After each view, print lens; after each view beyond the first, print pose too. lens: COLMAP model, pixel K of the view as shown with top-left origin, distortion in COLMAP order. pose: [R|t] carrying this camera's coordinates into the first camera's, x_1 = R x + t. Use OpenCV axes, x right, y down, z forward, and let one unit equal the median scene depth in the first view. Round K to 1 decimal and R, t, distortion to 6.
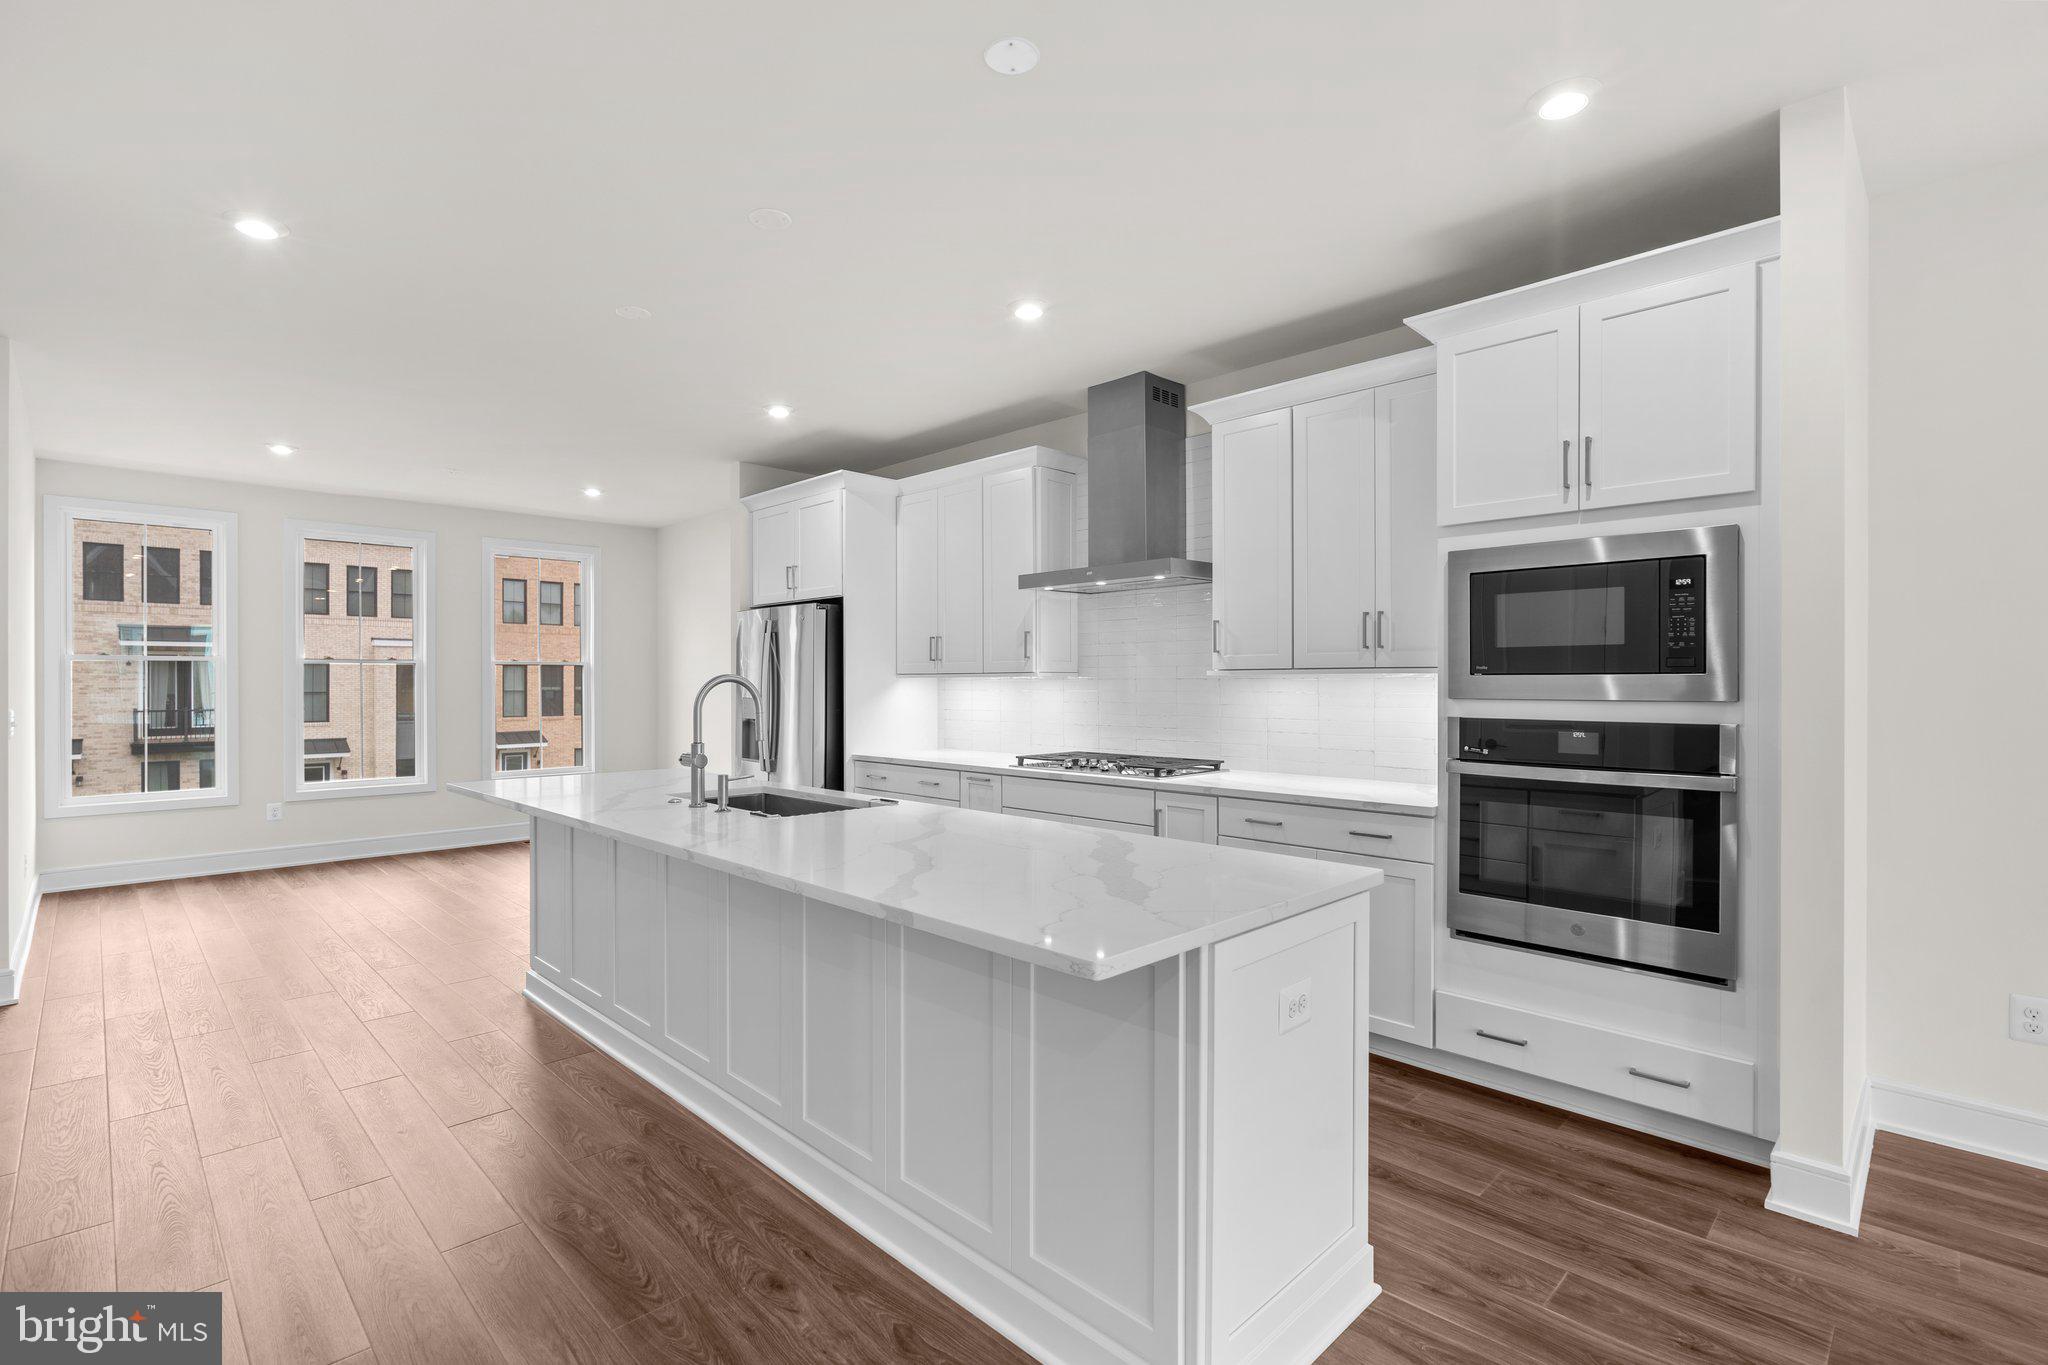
lens RADIAL K [[934.6, 0, 1013.5], [0, 934.6, 693.6], [0, 0, 1]] dist [-0.005418, -0.000290]
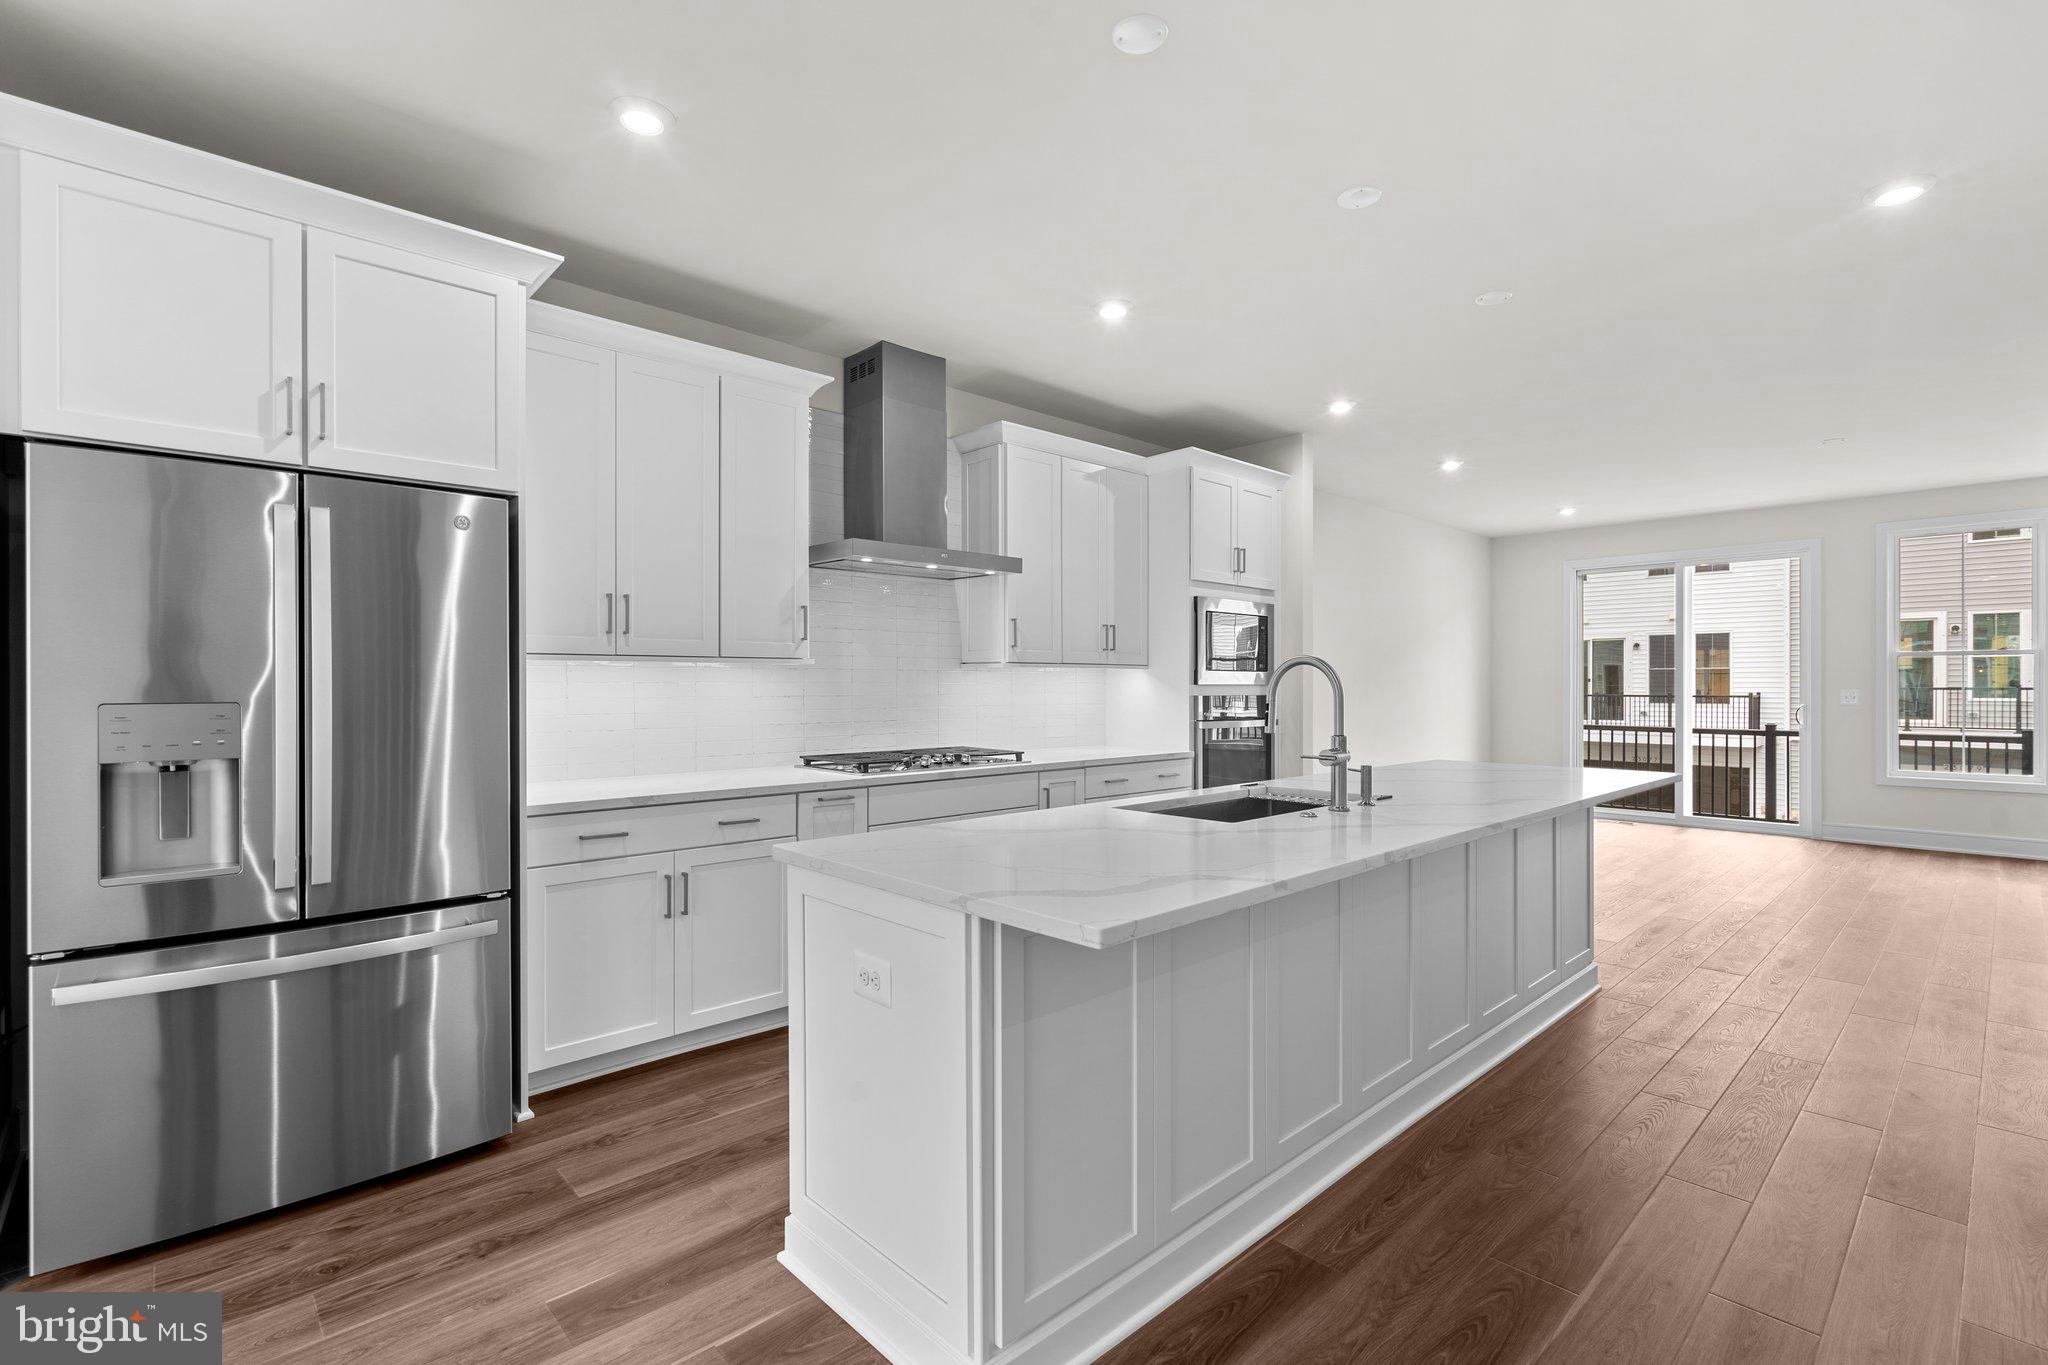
lens RADIAL K [[923.7, 0, 1020.7], [0, 923.7, 688.5], [0, 0, 1]] dist [-0.003029, 0.000090]
pose [[0.032361, -0.003686, 0.999469, -0.615961], [0.011200, 0.999932, 0.003325, 0.001528], [-0.999413, 0.011086, 0.032400, 0.656229]]
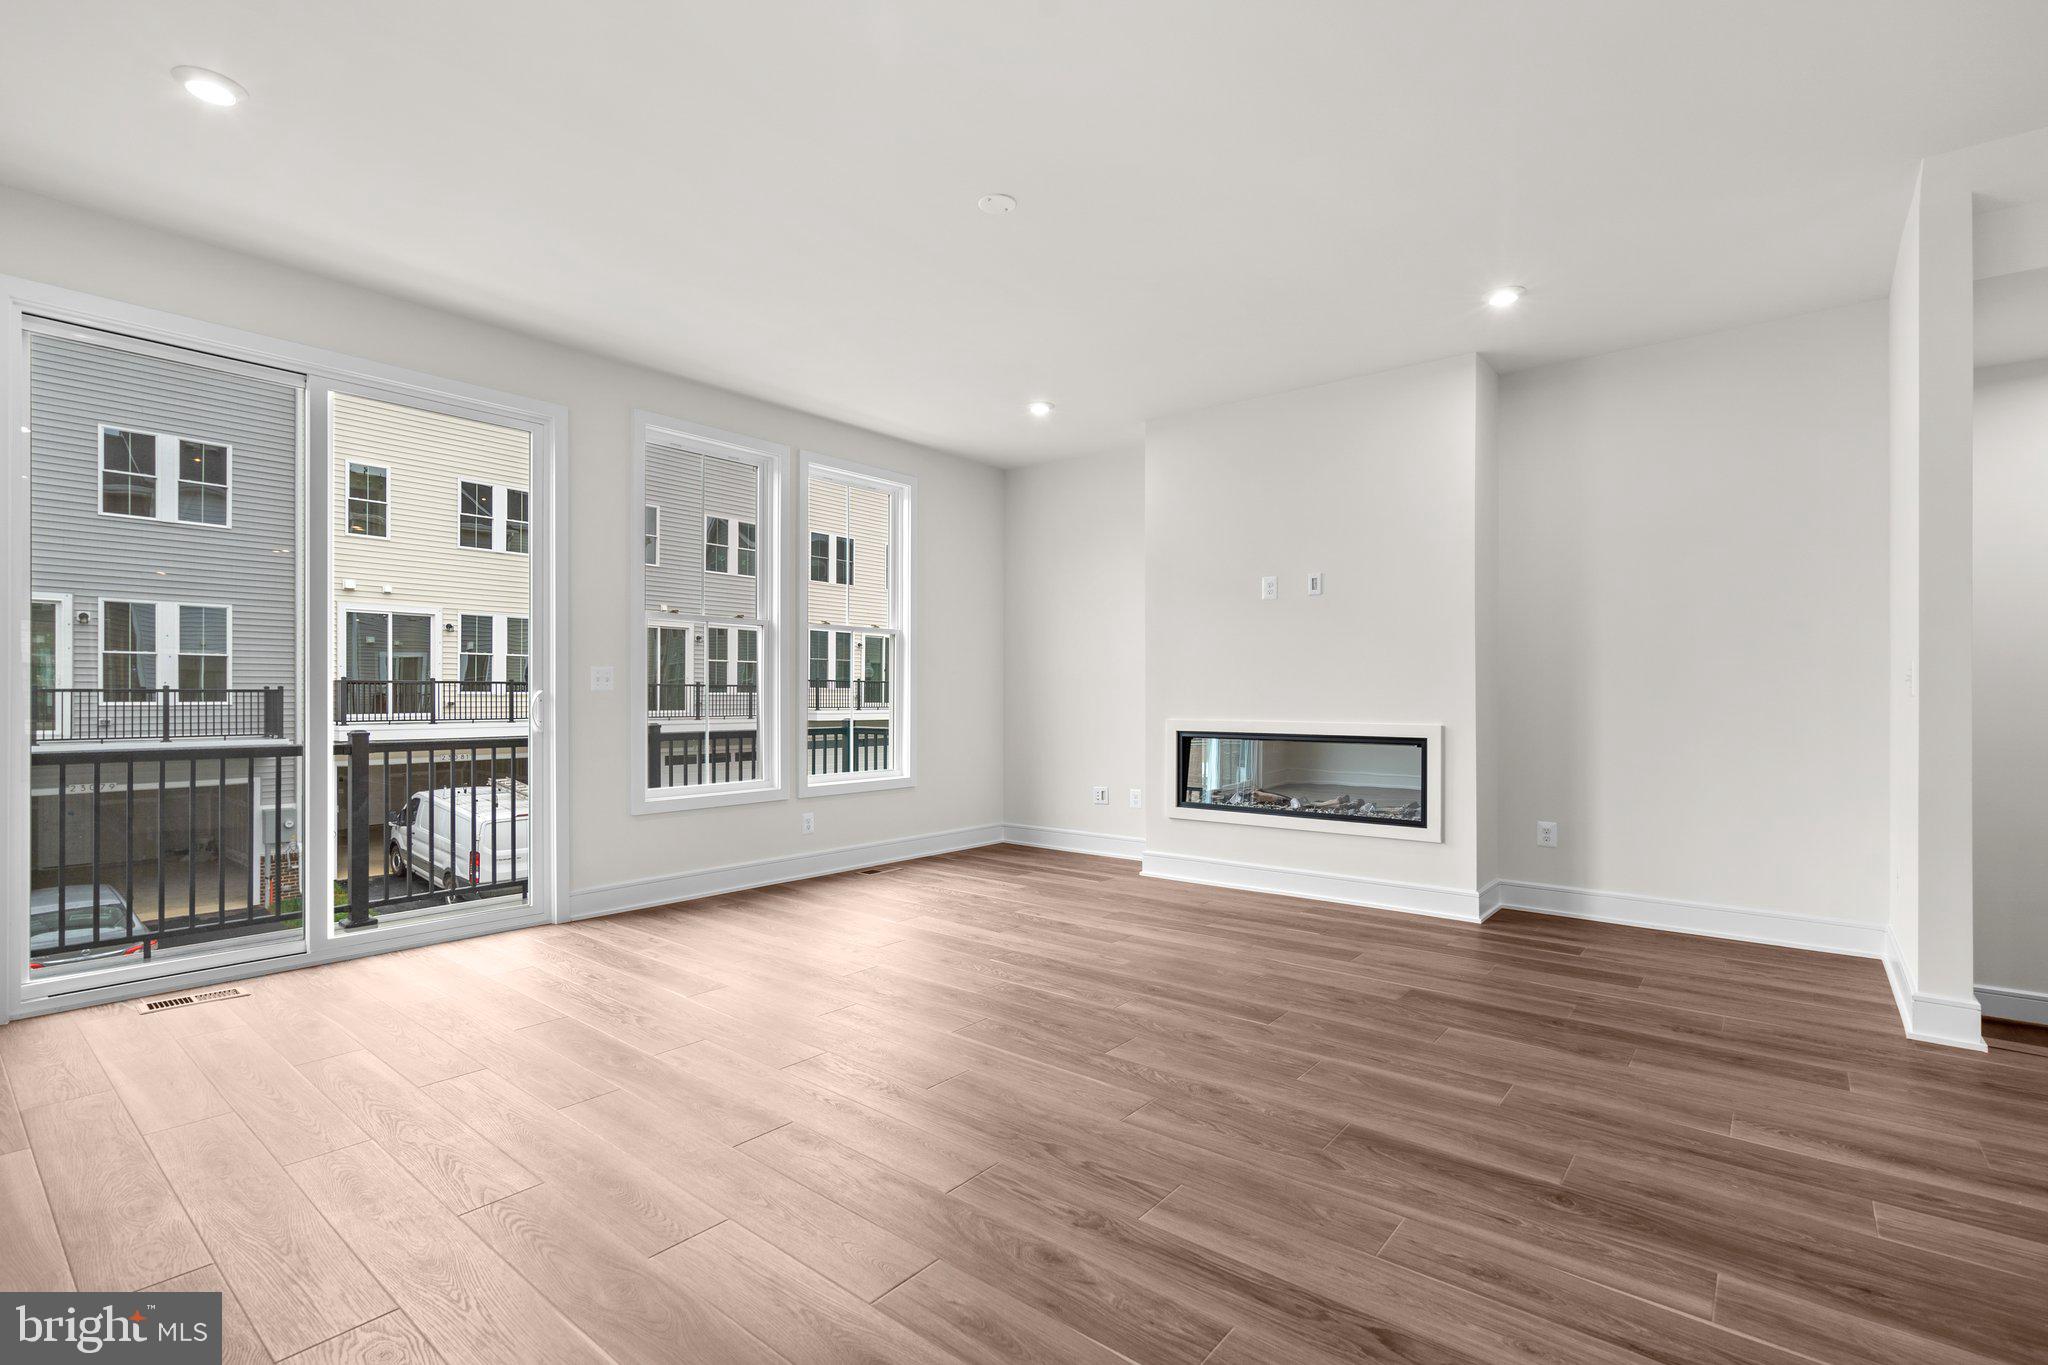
lens RADIAL K [[942.7, 0, 1016.0], [0, 942.7, 683.2], [0, 0, 1]] dist [-0.003533, -0.000419]
pose [[-0.995106, -0.002860, -0.098769, 0.422957], [-0.002431, 0.999987, -0.004460, 0.036406], [0.098781, -0.004198, -0.995100, 0.386229]]
